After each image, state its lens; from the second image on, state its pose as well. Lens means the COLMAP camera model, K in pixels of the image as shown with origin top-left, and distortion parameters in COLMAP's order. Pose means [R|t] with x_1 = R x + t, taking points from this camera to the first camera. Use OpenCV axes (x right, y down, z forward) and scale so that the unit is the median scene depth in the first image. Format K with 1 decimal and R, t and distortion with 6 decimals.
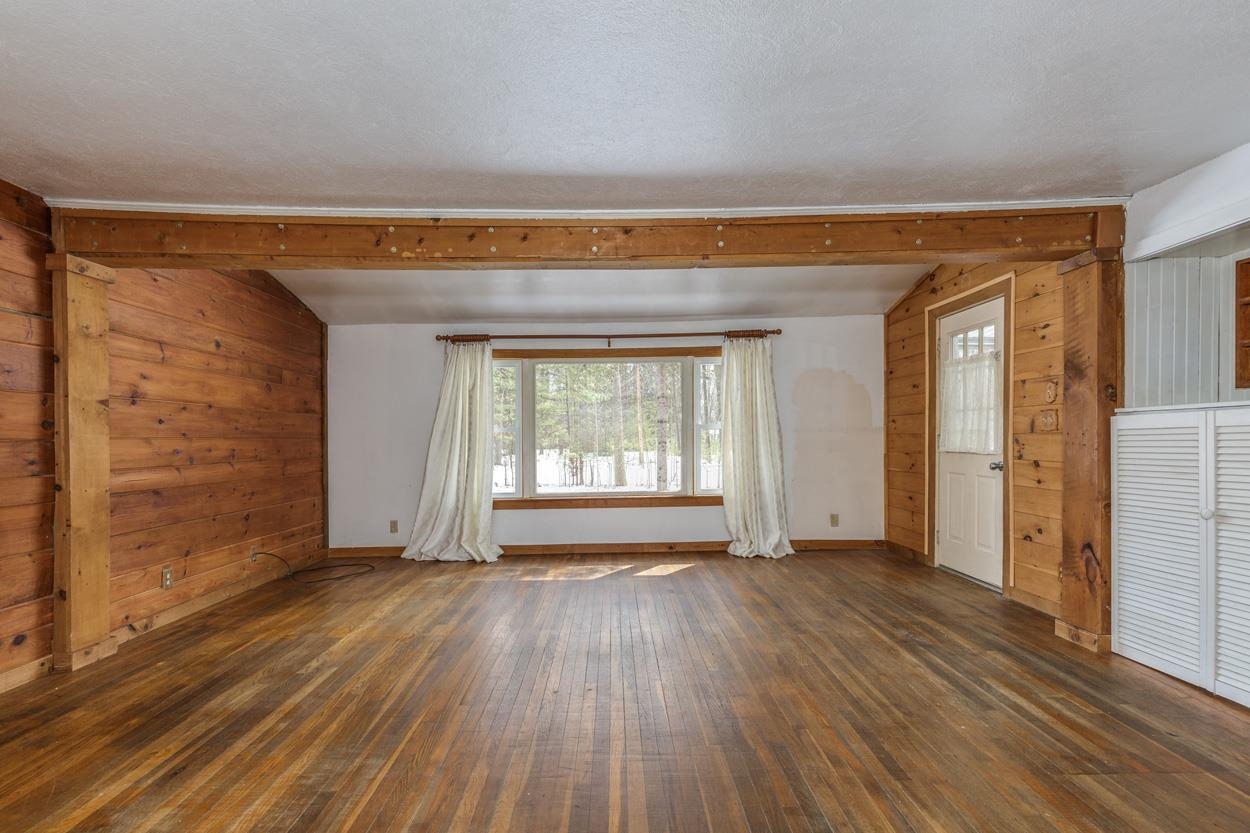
lens RADIAL K [[579.4, 0, 625.1], [0, 579.4, 440.6], [0, 0, 1]] dist [0.006901, 0.000226]
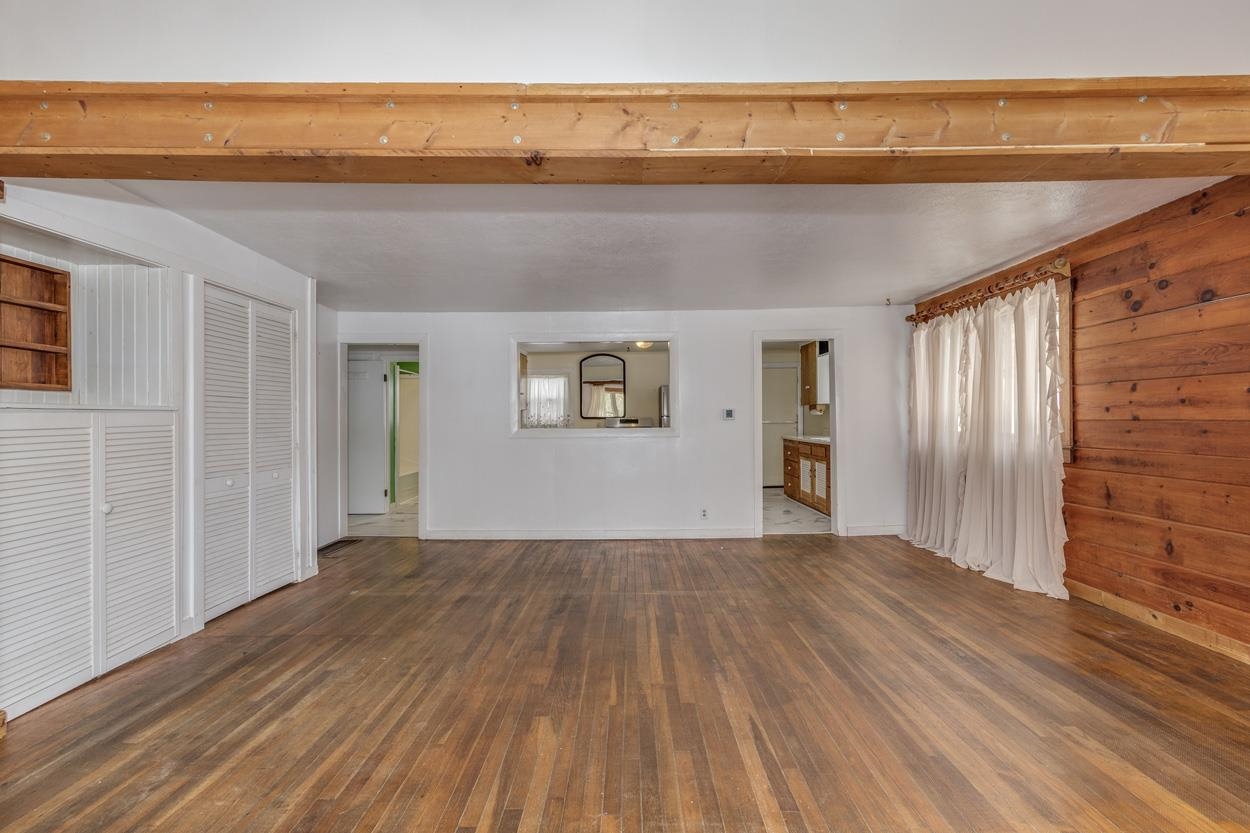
lens RADIAL K [[558.0, 0, 625.4], [0, 558.0, 409.5], [0, 0, 1]] dist [0.004167, -0.000039]
pose [[-0.999588, 0.015549, 0.024126, 0.007704], [0.015221, 0.999790, -0.013746, -0.017367], [-0.024335, -0.013373, -0.999614, 1.328326]]
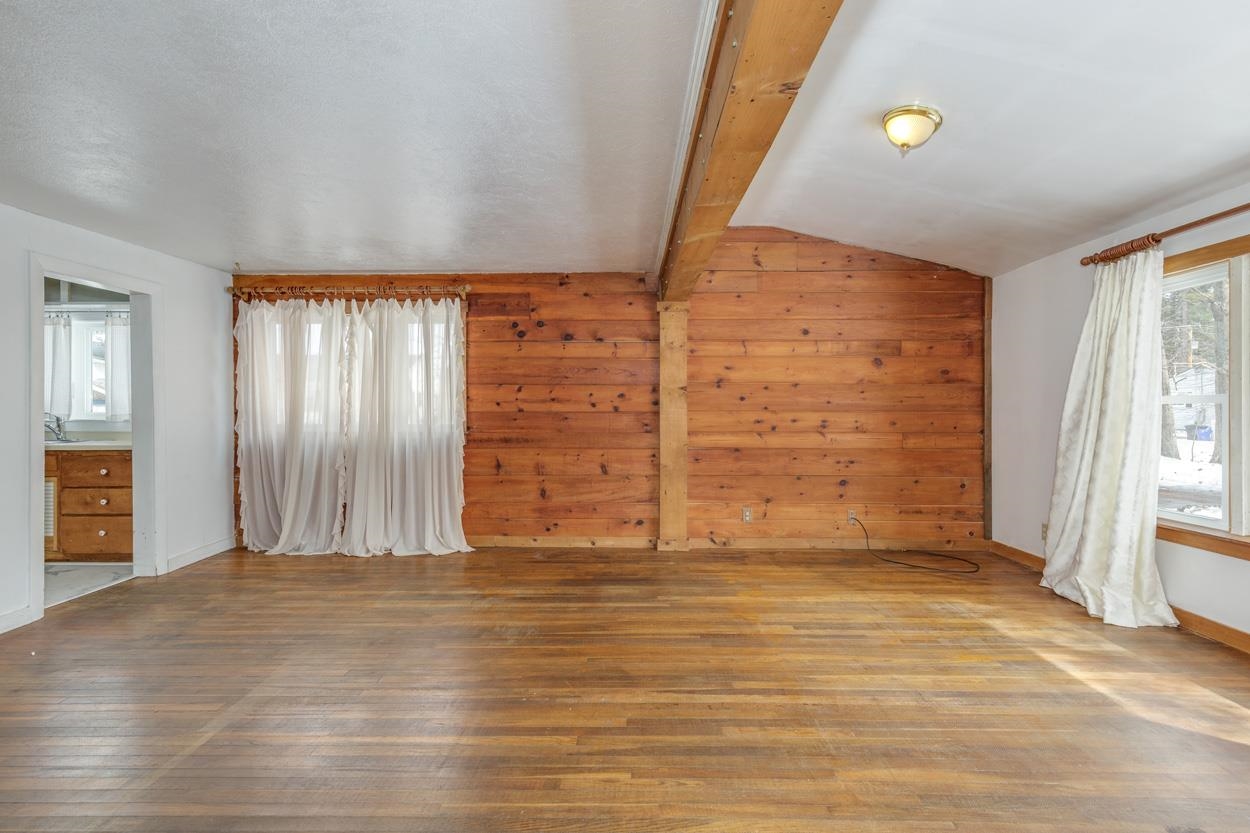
lens RADIAL K [[567.7, 0, 612.7], [0, 567.7, 414.4], [0, 0, 1]] dist [0.003991, -0.000010]
pose [[-0.048689, 0.016894, -0.998671, 0.515429], [-0.002577, 0.999852, 0.017039, -0.017145], [0.998811, 0.003403, -0.048638, 0.722646]]
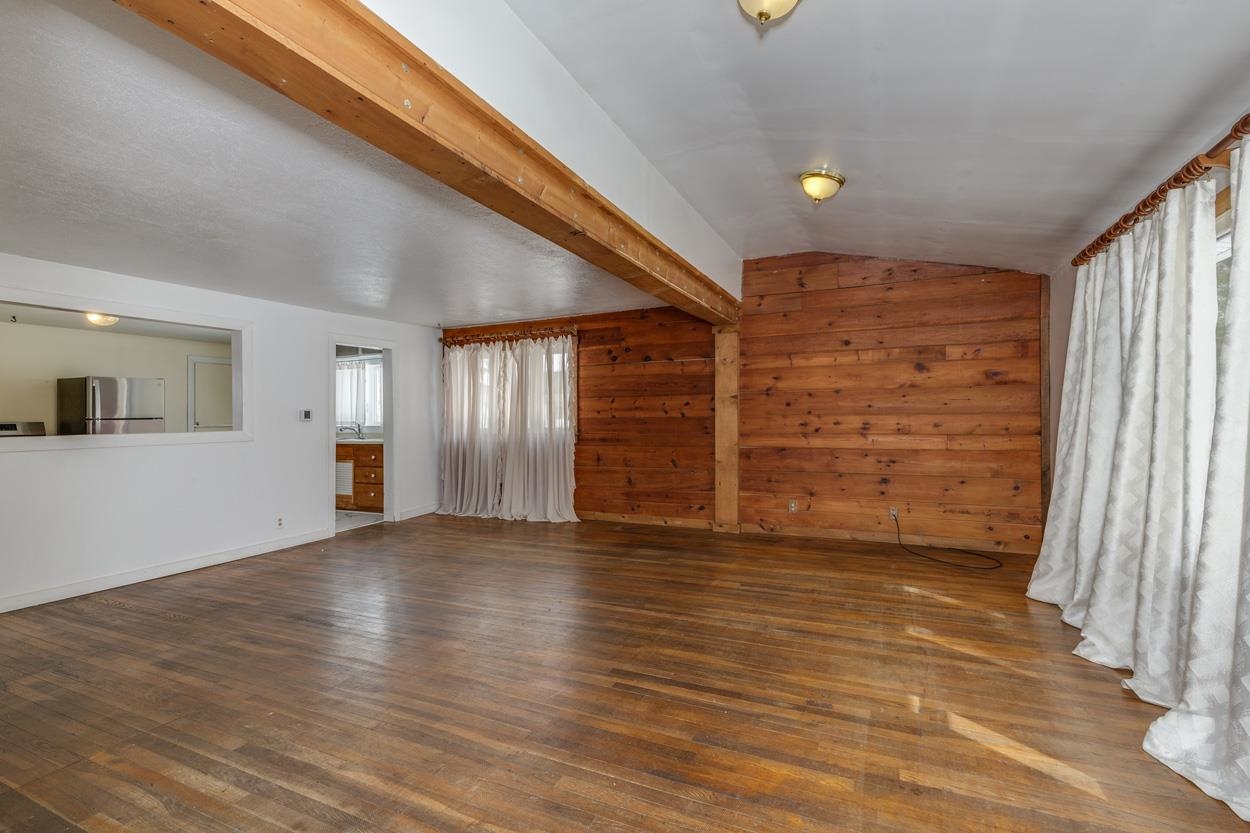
lens RADIAL K [[556.5, 0, 613.6], [0, 556.5, 413.5], [0, 0, 1]] dist [0.001982, 0.000122]
pose [[-0.452904, 0.010185, -0.891501, 0.707100], [0.014469, 0.999887, 0.004073, -0.020732], [0.891442, -0.011055, -0.453000, 1.194113]]
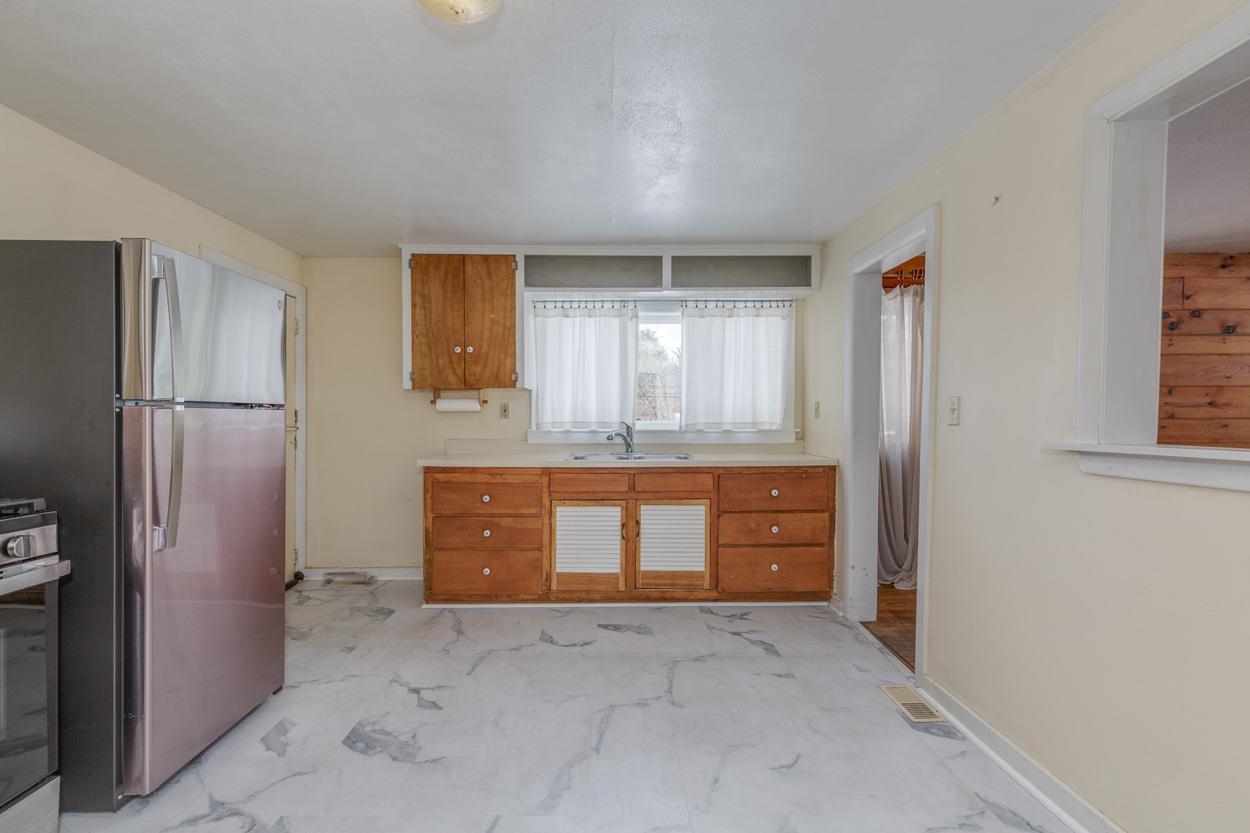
lens RADIAL K [[570.8, 0, 611.9], [0, 570.8, 421.8], [0, 0, 1]] dist [0.005206, 0.000177]
pose [[-0.030546, 0.017289, -0.999384, 0.372010], [0.000819, 0.999850, 0.017272, -0.013184], [0.999533, -0.000291, -0.030556, -0.575599]]
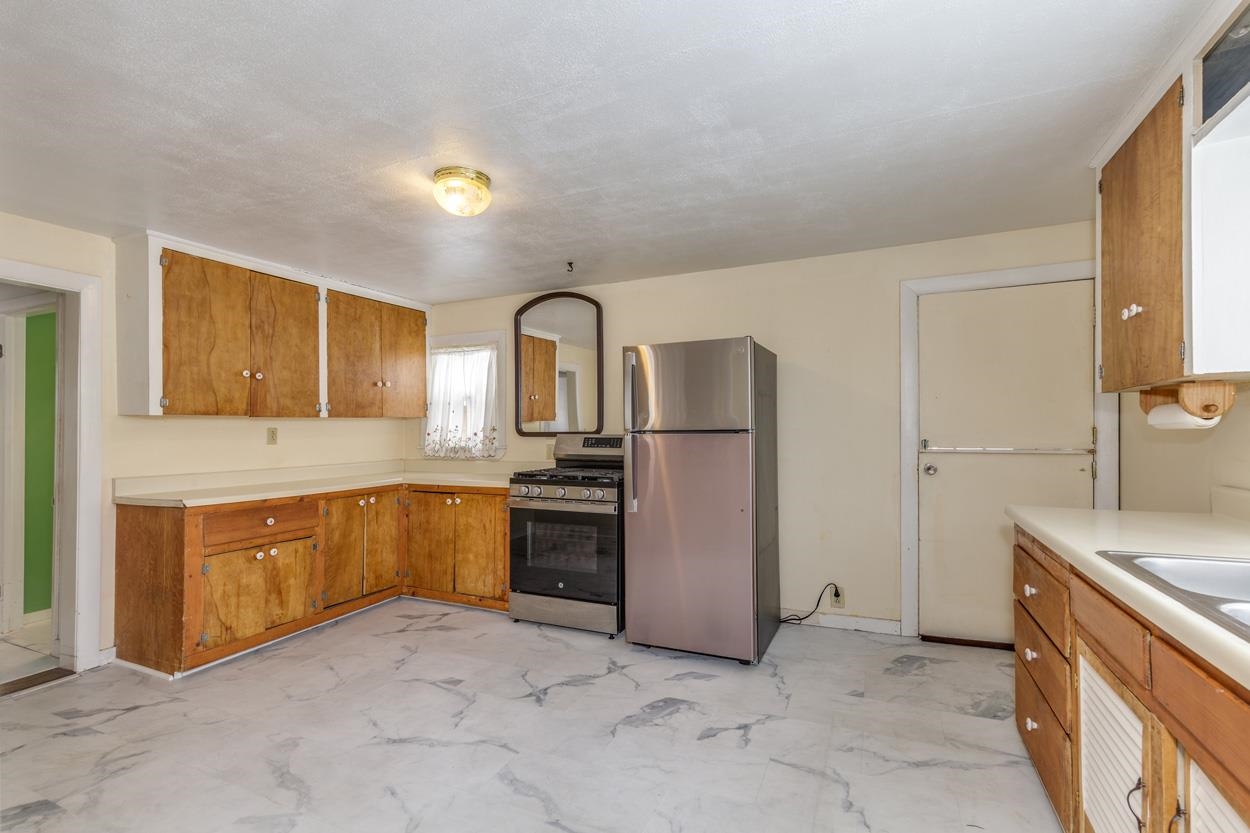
lens RADIAL K [[558.6, 0, 627.8], [0, 558.6, 433.1], [0, 0, 1]] dist [0.004615, -0.000211]
pose [[-0.904926, 0.012975, 0.425372, -0.470492], [0.014235, 0.999899, -0.000217, -0.019306], [-0.425331, 0.005859, -0.905019, -0.188717]]
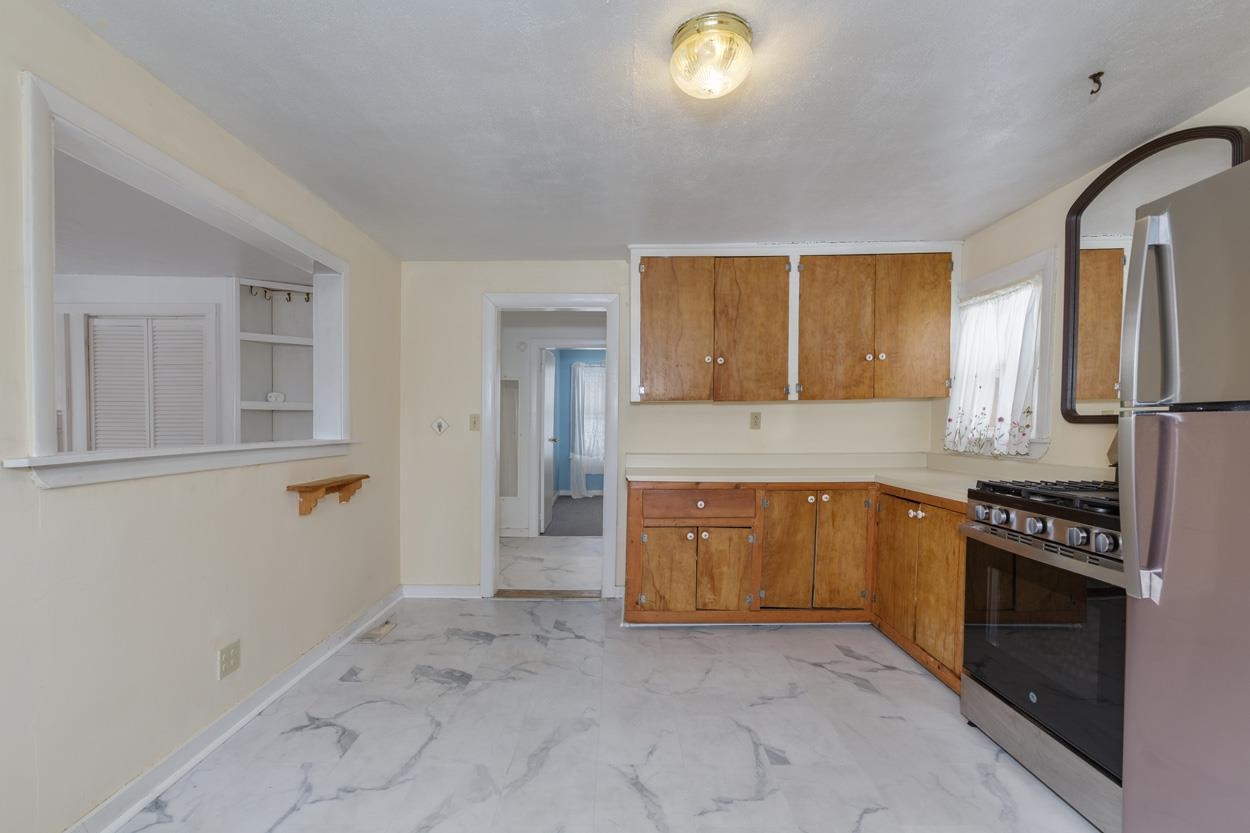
lens RADIAL K [[574.8, 0, 623.2], [0, 574.8, 438.0], [0, 0, 1]] dist [0.006290, -0.000443]
pose [[0.023649, -0.016214, 0.999589, -0.493741], [-0.000977, 0.999868, 0.016242, -0.008077], [-0.999720, -0.001360, 0.023630, -0.644670]]
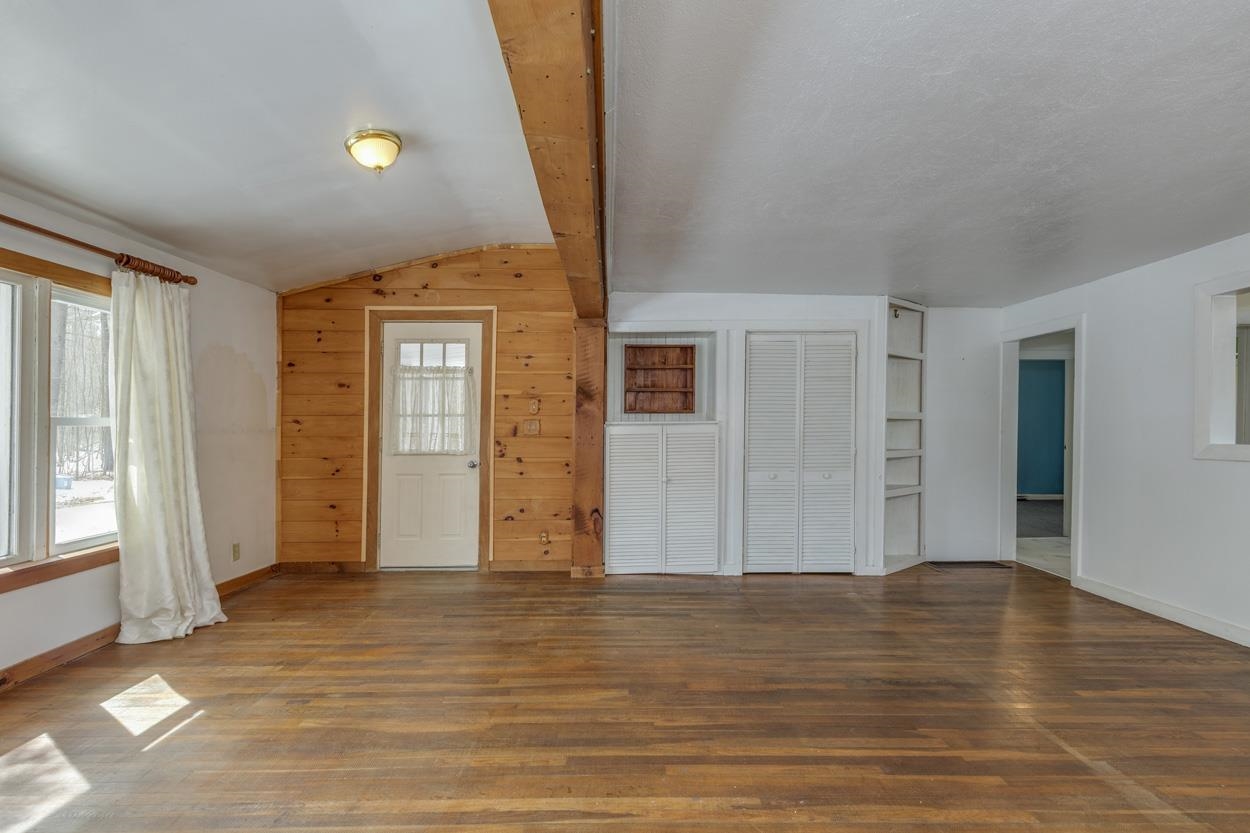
lens RADIAL K [[569.2, 0, 631.2], [0, 569.2, 422.2], [0, 0, 1]] dist [0.006298, -0.000006]
pose [[-0.015837, 0.027263, 0.999503, -0.573241], [0.008163, 0.999598, -0.027137, -0.008261], [-0.999841, 0.007729, -0.016053, 0.747399]]
